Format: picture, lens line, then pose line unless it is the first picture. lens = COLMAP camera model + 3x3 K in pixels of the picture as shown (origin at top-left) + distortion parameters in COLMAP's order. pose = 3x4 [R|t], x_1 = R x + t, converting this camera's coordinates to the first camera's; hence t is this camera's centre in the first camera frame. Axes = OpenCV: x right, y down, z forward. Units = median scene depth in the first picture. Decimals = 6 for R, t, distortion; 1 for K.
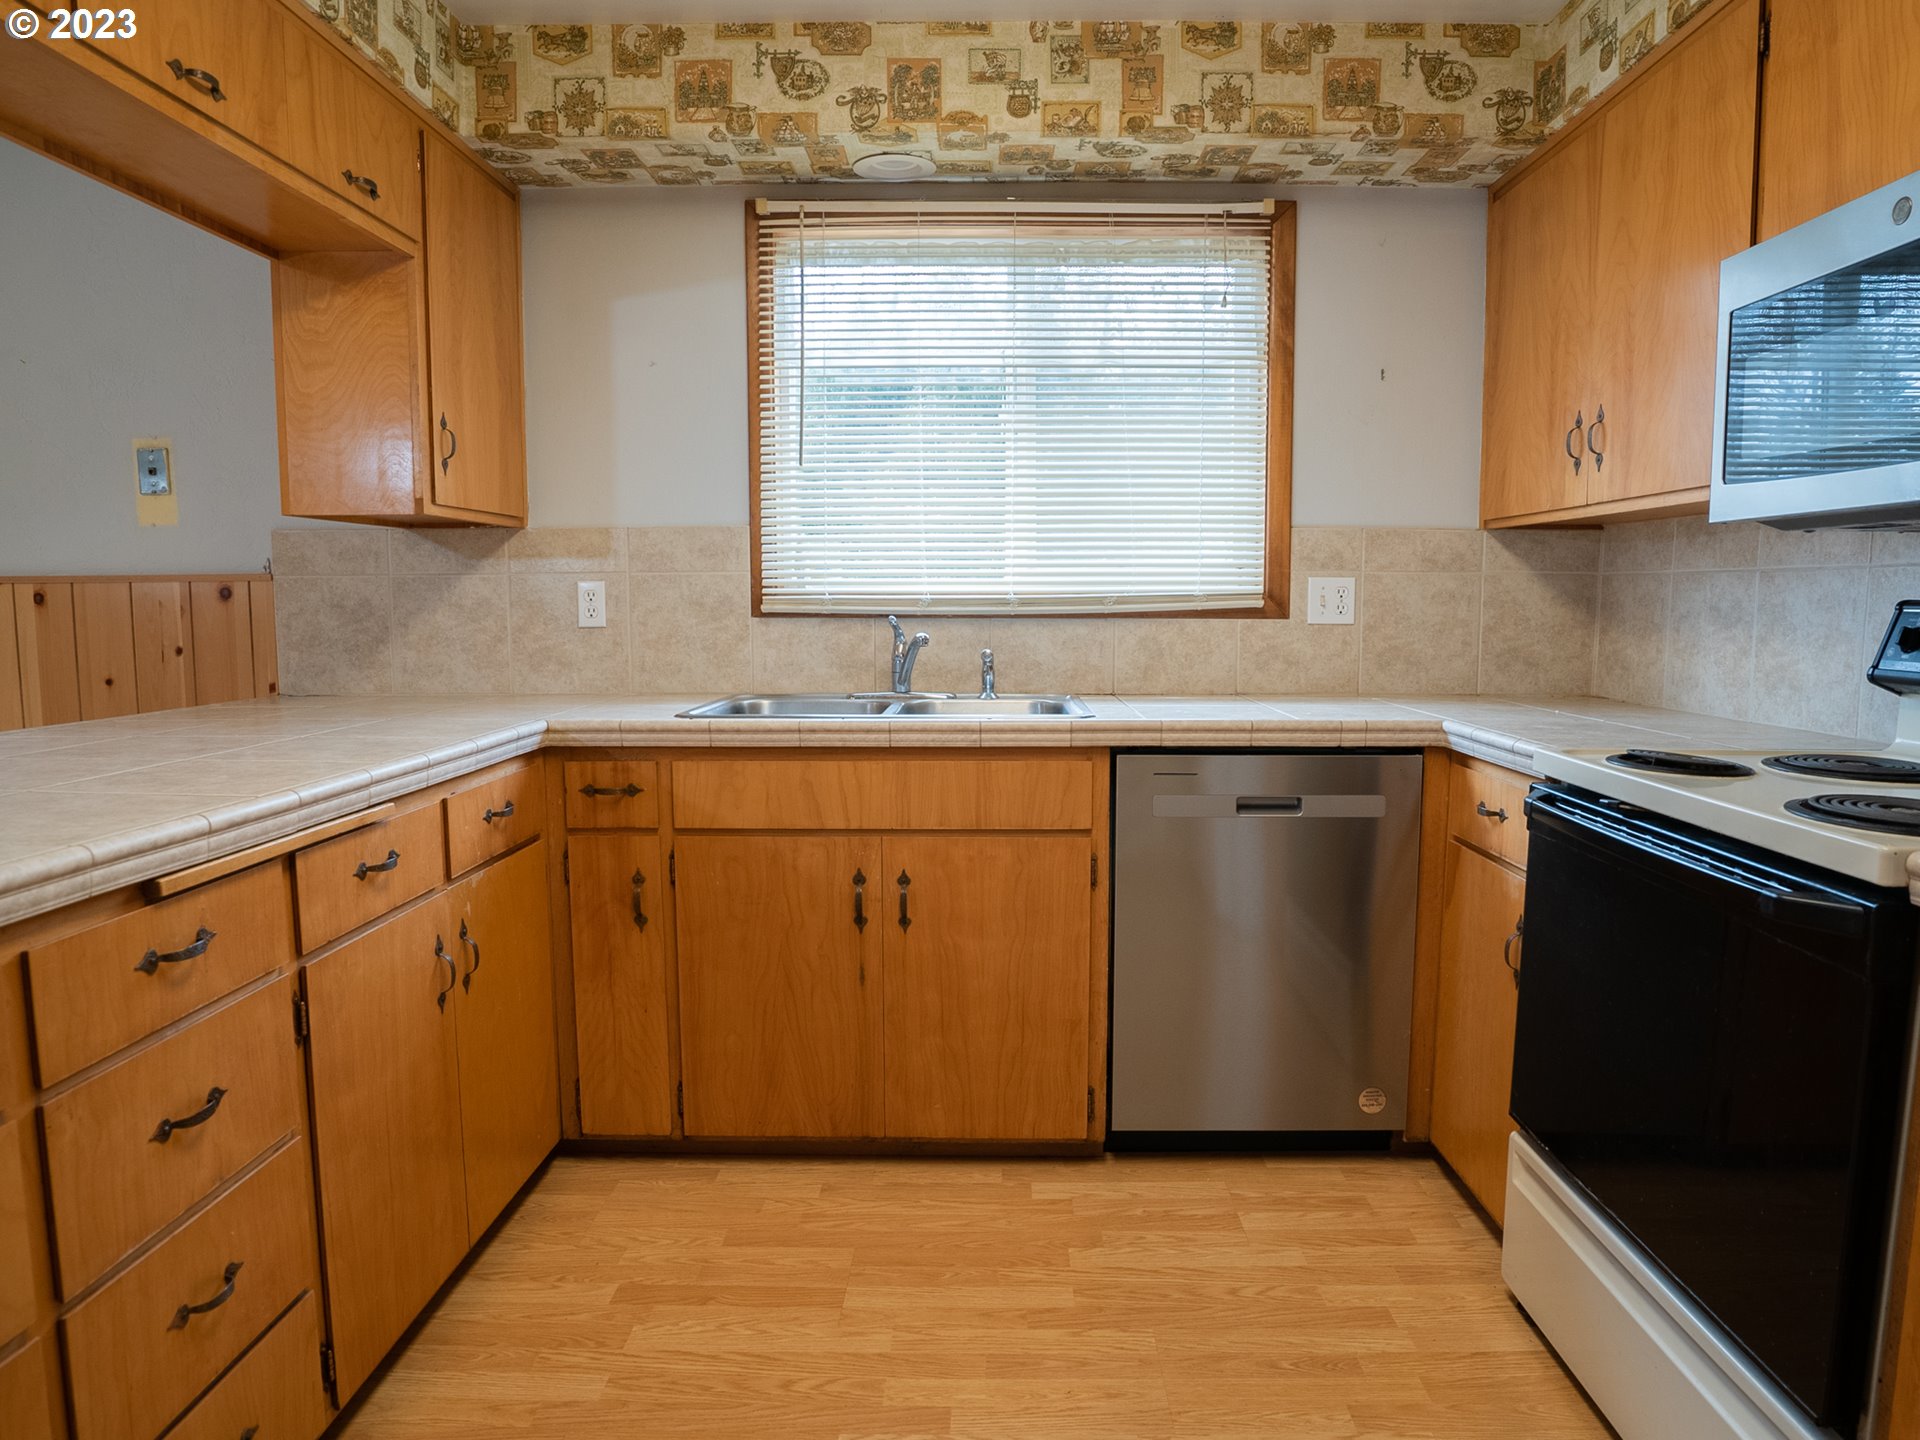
lens RADIAL K [[1197.0, 0, 954.4], [0, 1197.0, 736.0], [0, 0, 1]] dist [-0.054614, 0.020745]
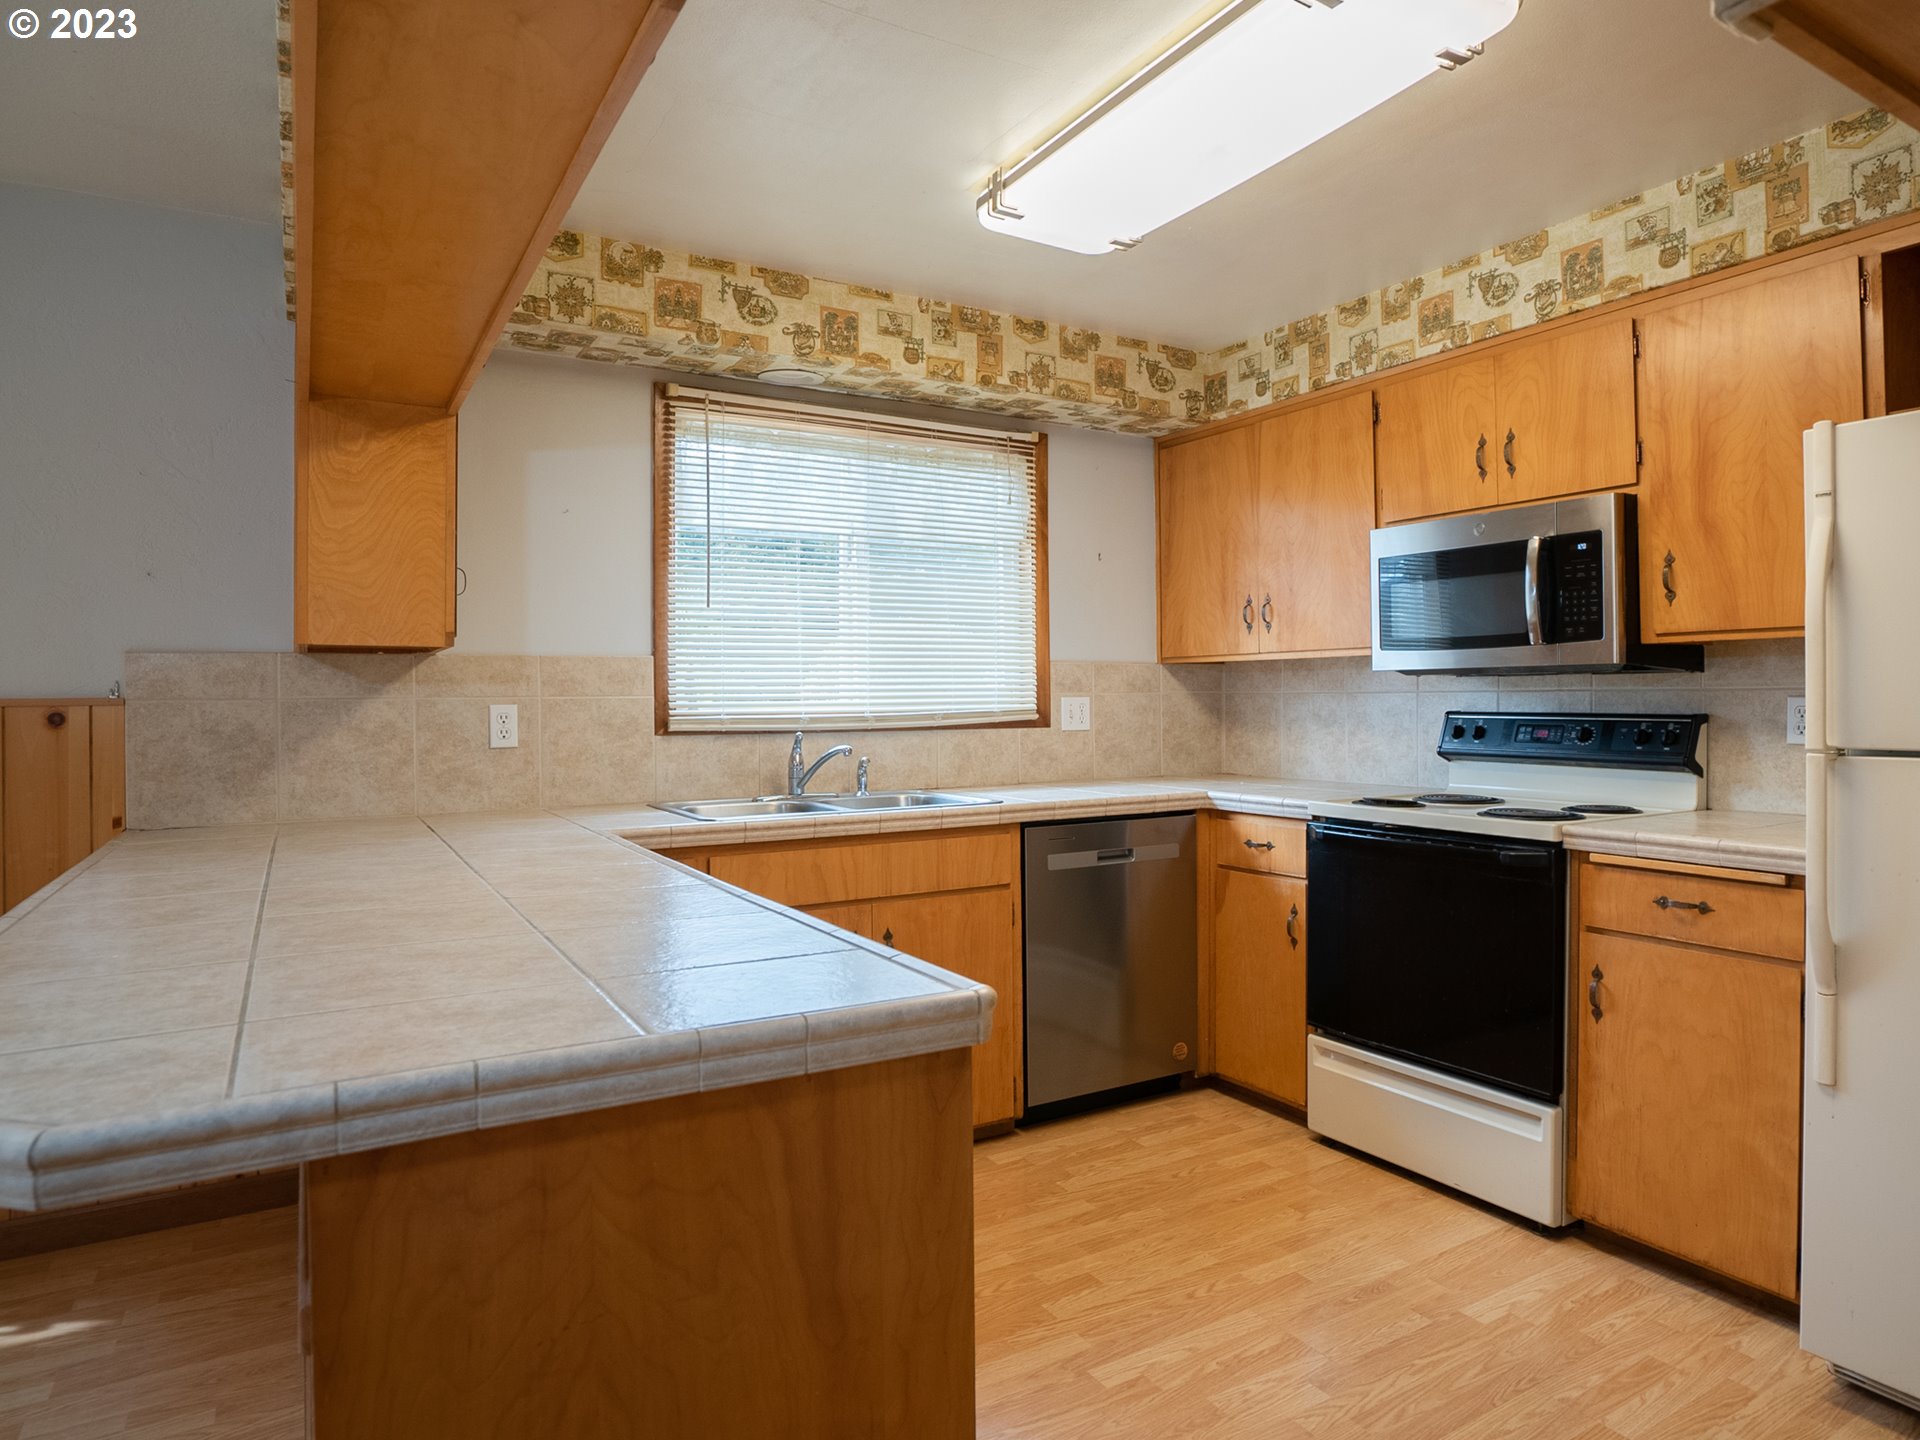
lens RADIAL K [[1431.9, 0, 846.9], [0, 1431.9, 702.5], [0, 0, 1]] dist [-0.051079, 0.043940]
pose [[0.840550, -0.011336, 0.541616, -0.965116], [0.069572, 0.993761, -0.087171, 0.001673], [-0.537248, 0.110952, 0.836094, -0.311267]]
